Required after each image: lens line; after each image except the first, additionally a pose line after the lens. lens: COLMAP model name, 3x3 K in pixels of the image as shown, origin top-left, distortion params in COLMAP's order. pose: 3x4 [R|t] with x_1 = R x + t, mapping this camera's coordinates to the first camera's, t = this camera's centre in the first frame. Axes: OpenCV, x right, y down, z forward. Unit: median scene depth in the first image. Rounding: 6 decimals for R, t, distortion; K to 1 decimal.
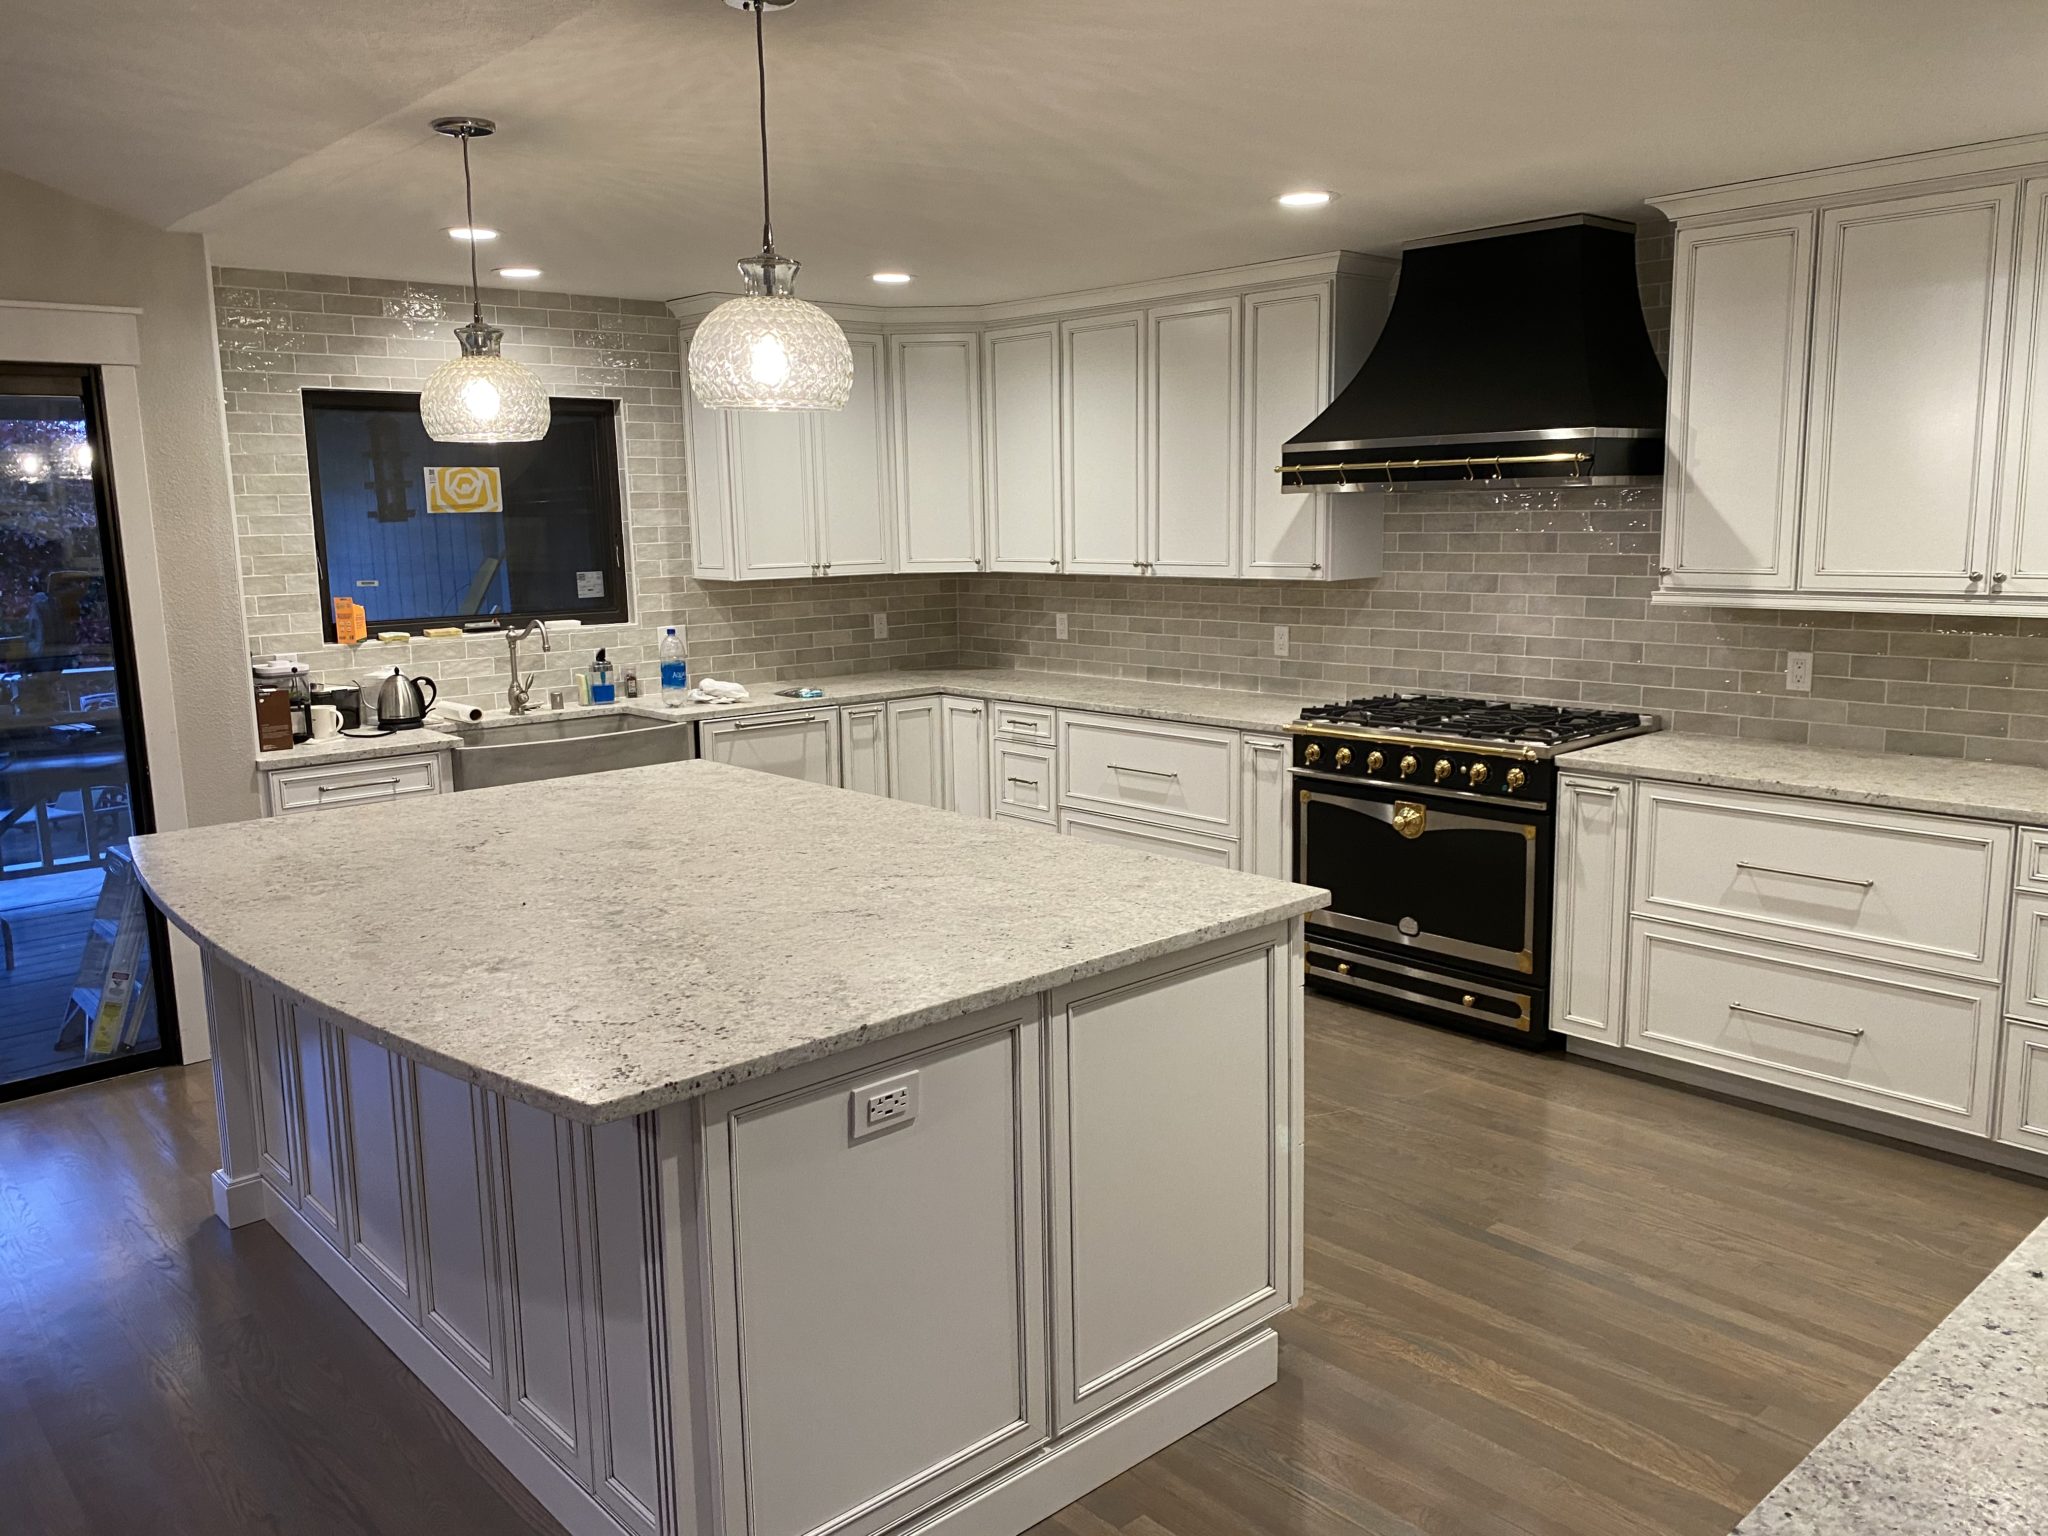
lens RADIAL K [[1555.8, 0, 1030.1], [0, 1555.8, 760.6], [0, 0, 1]] dist [0.060027, -0.079046]
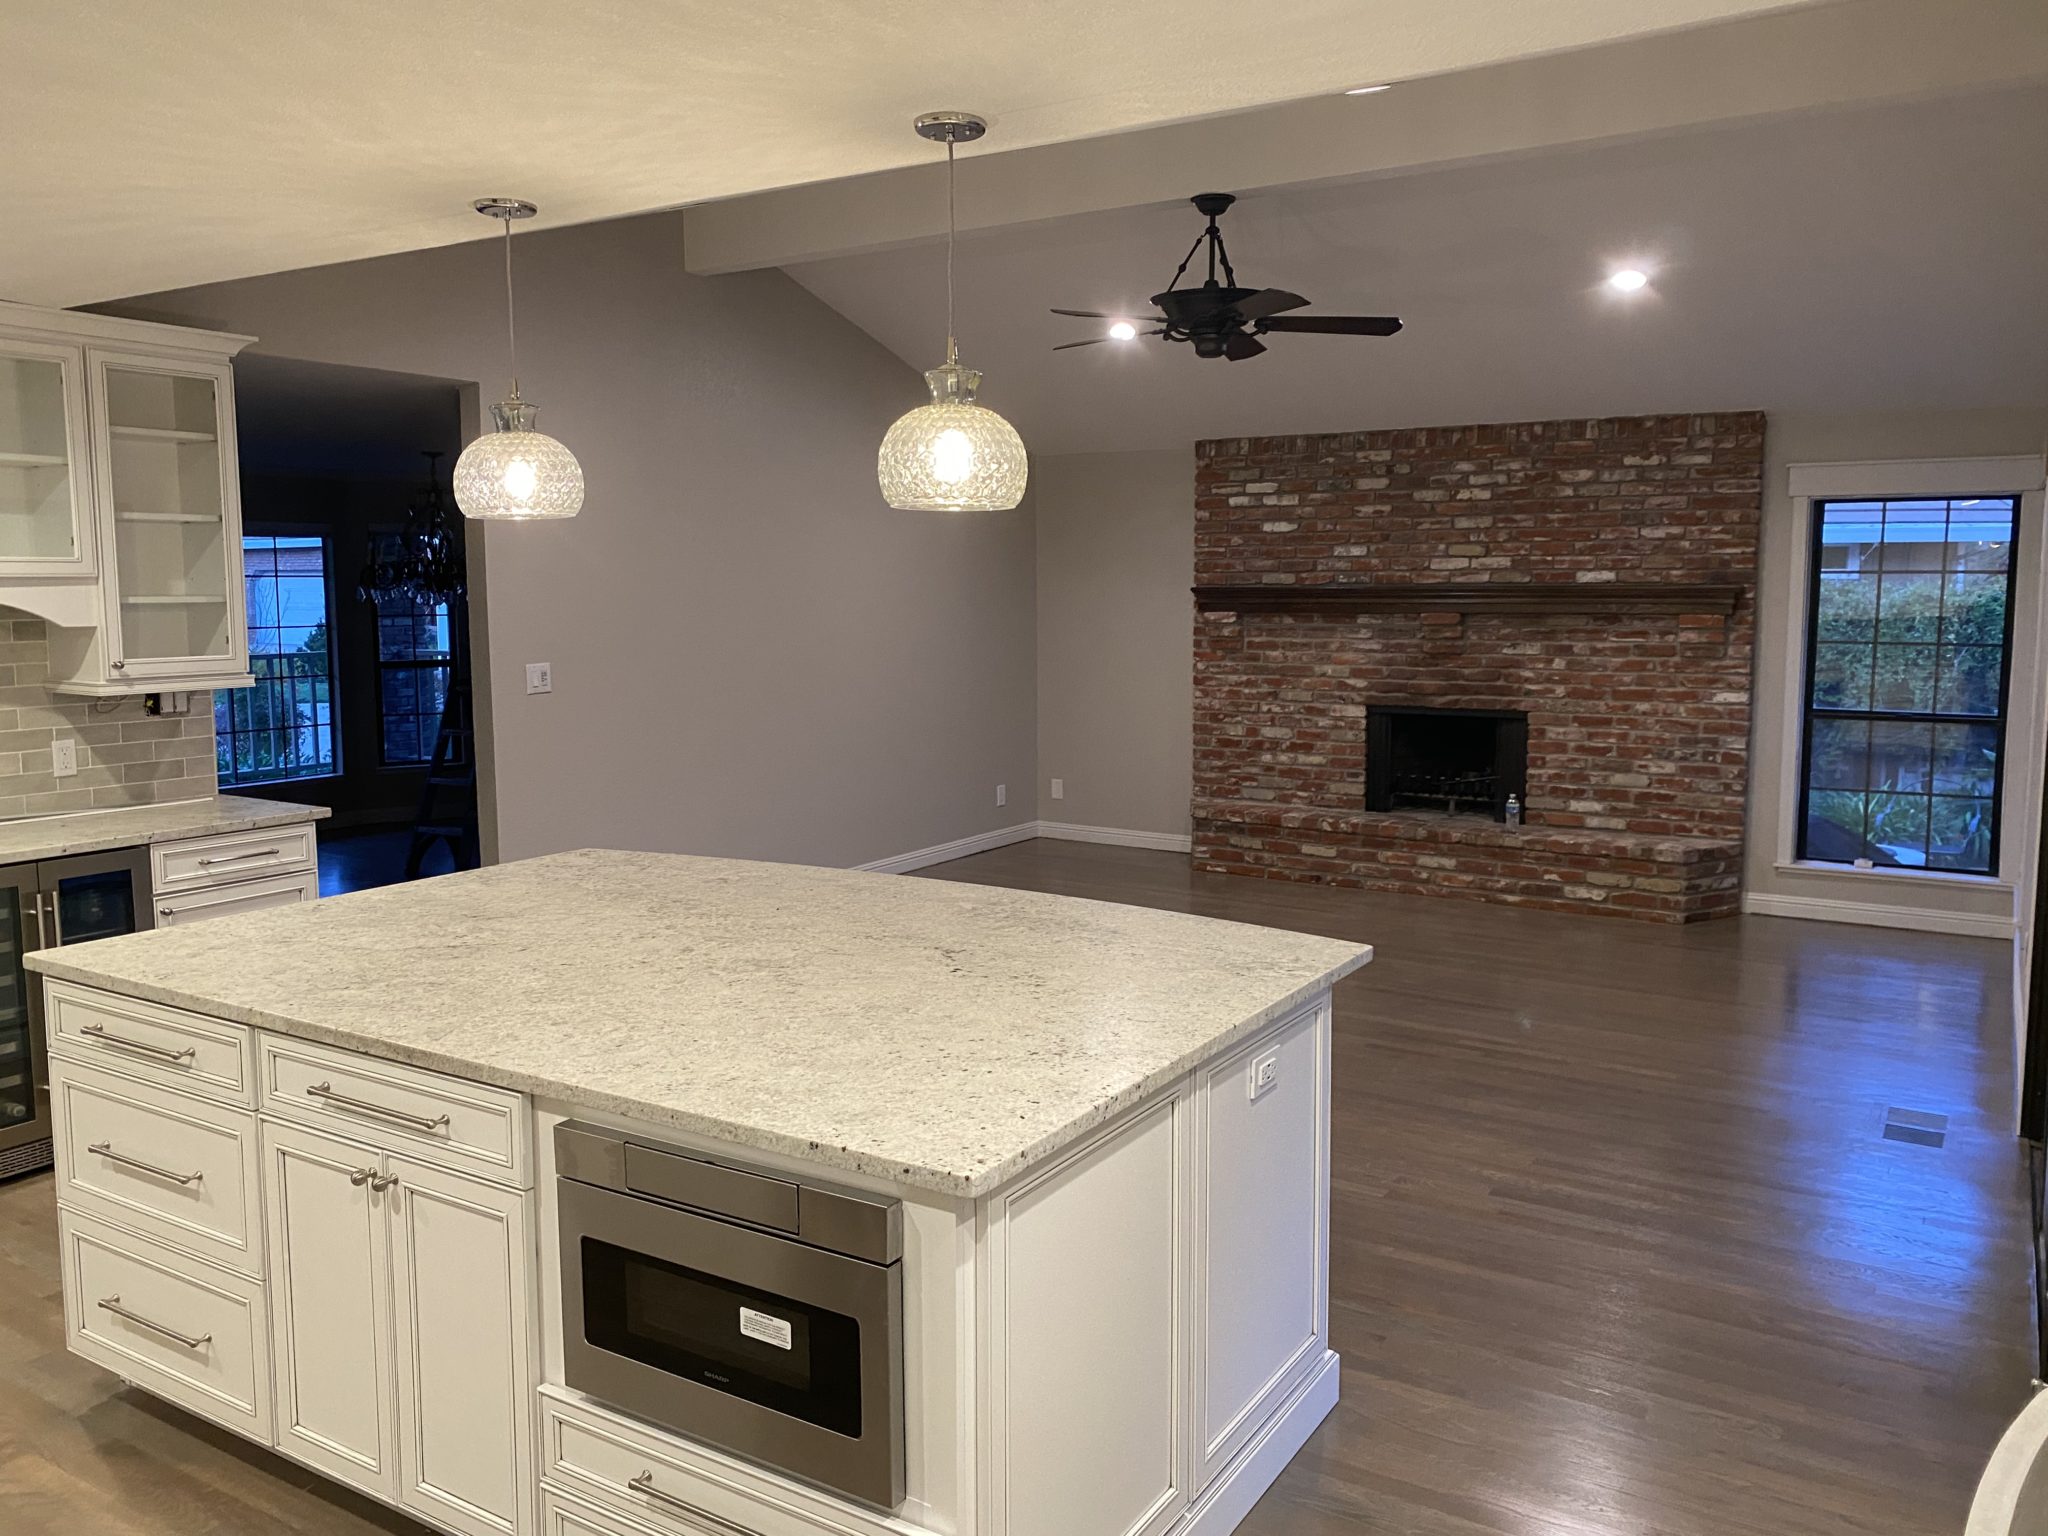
lens RADIAL K [[1555.8, 0, 1023.8], [0, 1555.8, 756.6], [0, 0, 1]] dist [0.060027, -0.079046]
pose [[-0.960470, 0.051585, -0.273564, -0.092291], [-0.024918, 0.962806, 0.269042, -0.181347], [0.277267, 0.265223, -0.923461, 1.094932]]
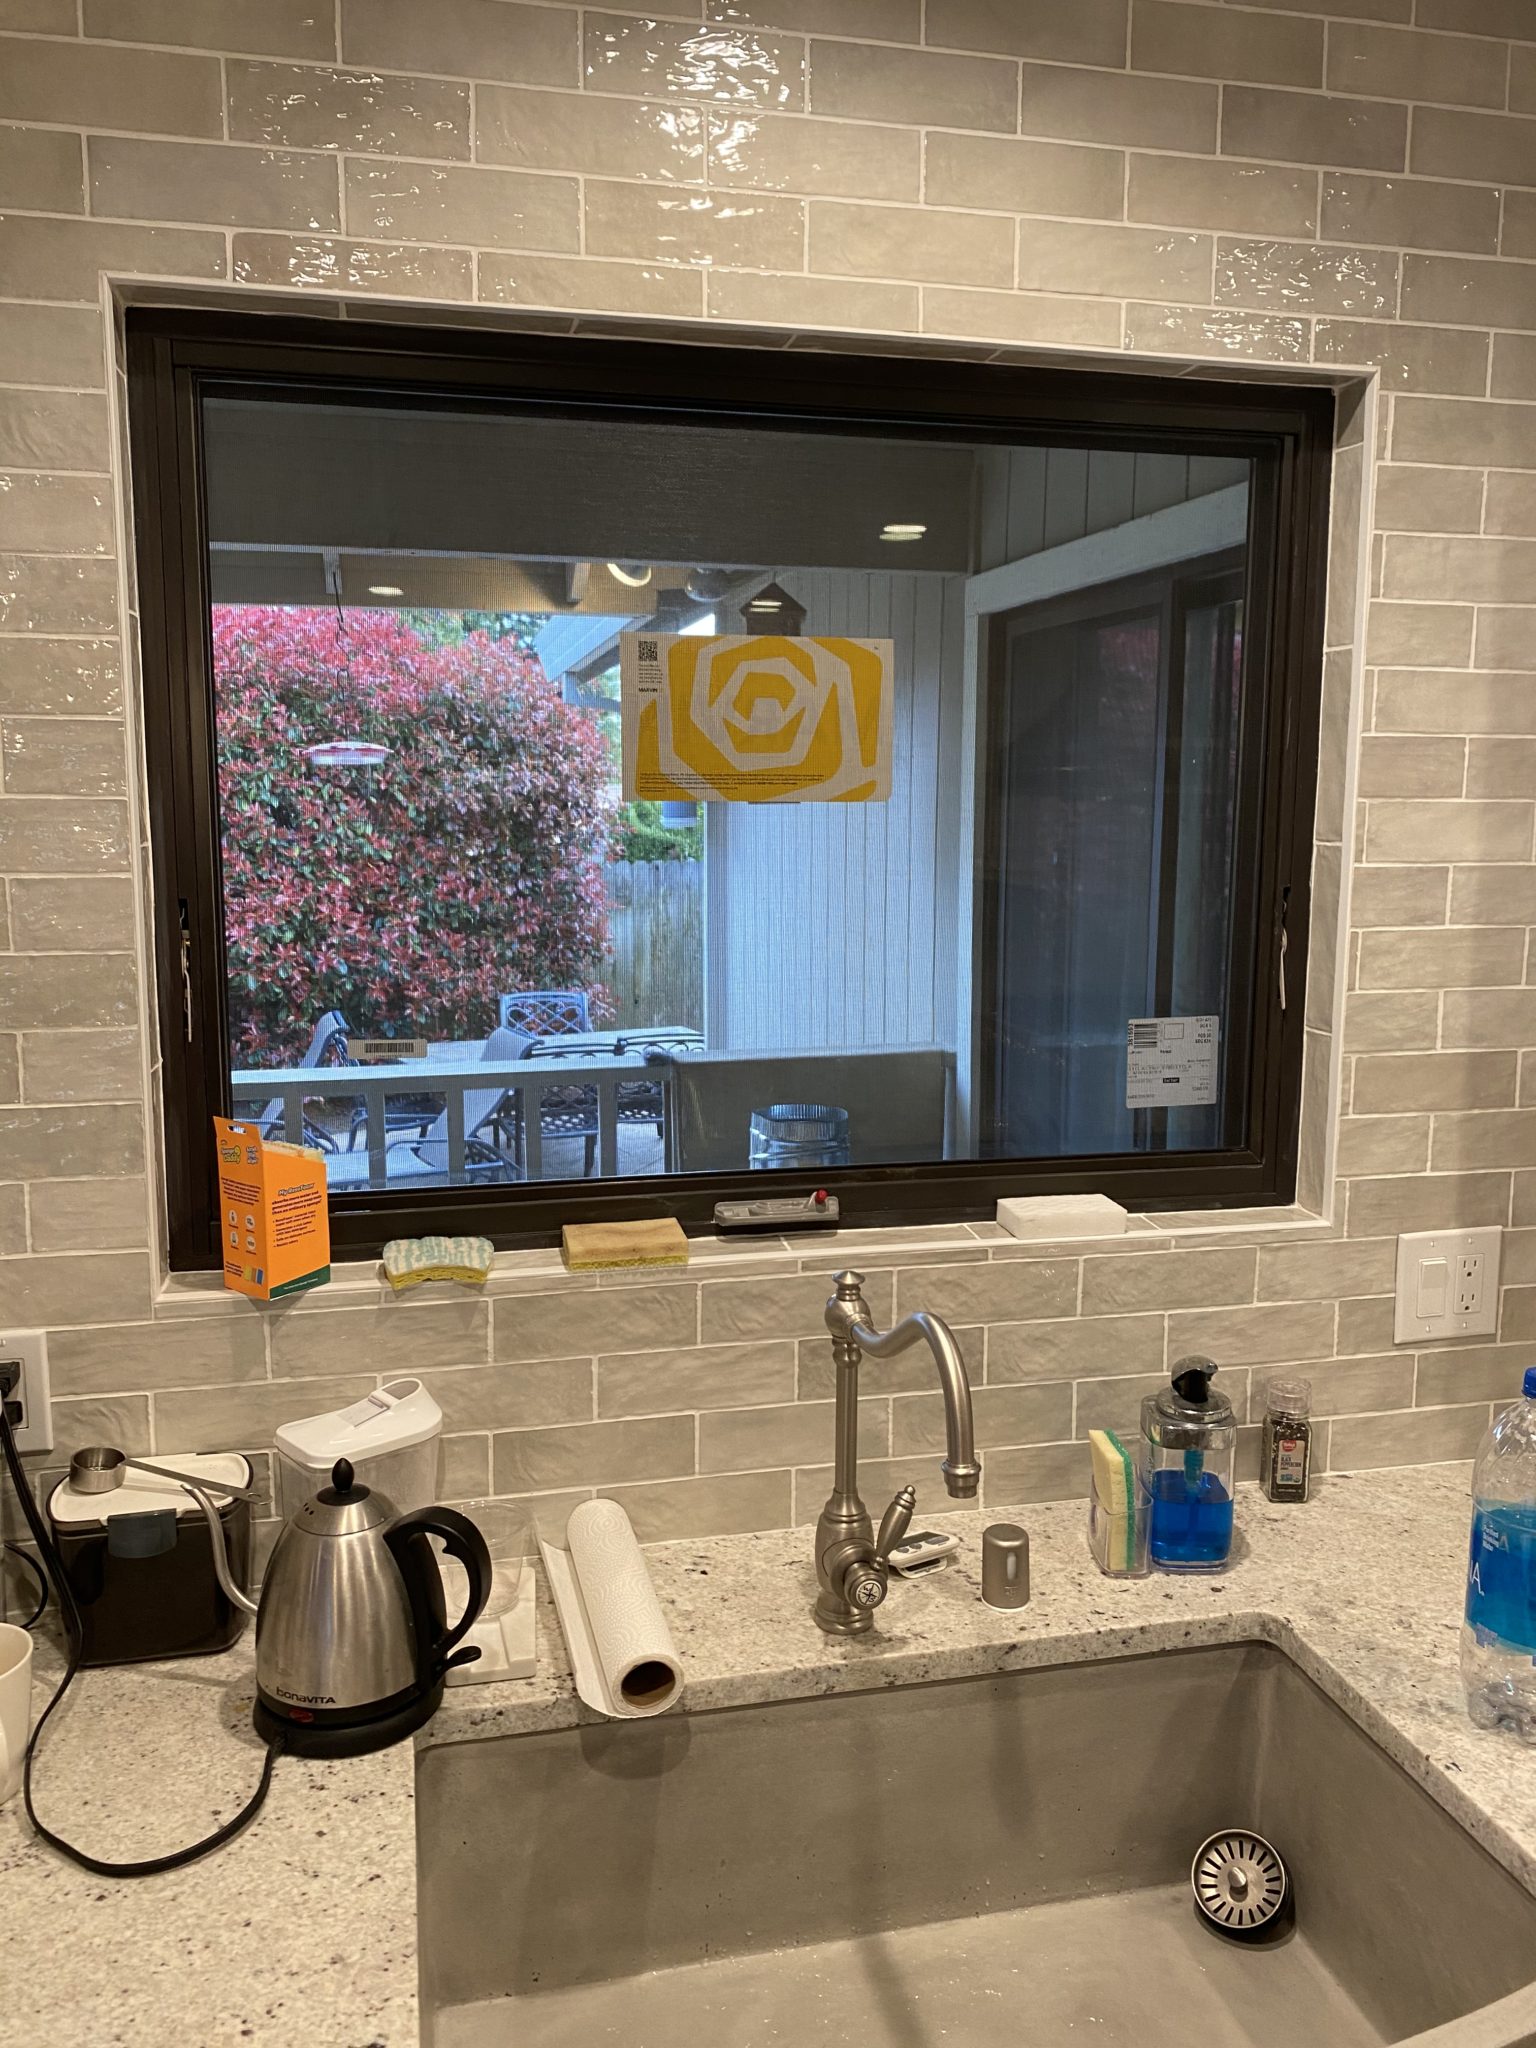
lens RADIAL K [[1555.8, 0, 779.7], [0, 1555.8, 1006.3], [0, 0, 1]] dist [0.060027, -0.079046]
pose [[0.882509, 0.091227, -0.461362, -0.239189], [-0.098263, 0.995122, 0.008809, -0.131517], [0.459915, 0.037561, 0.887168, 0.798724]]
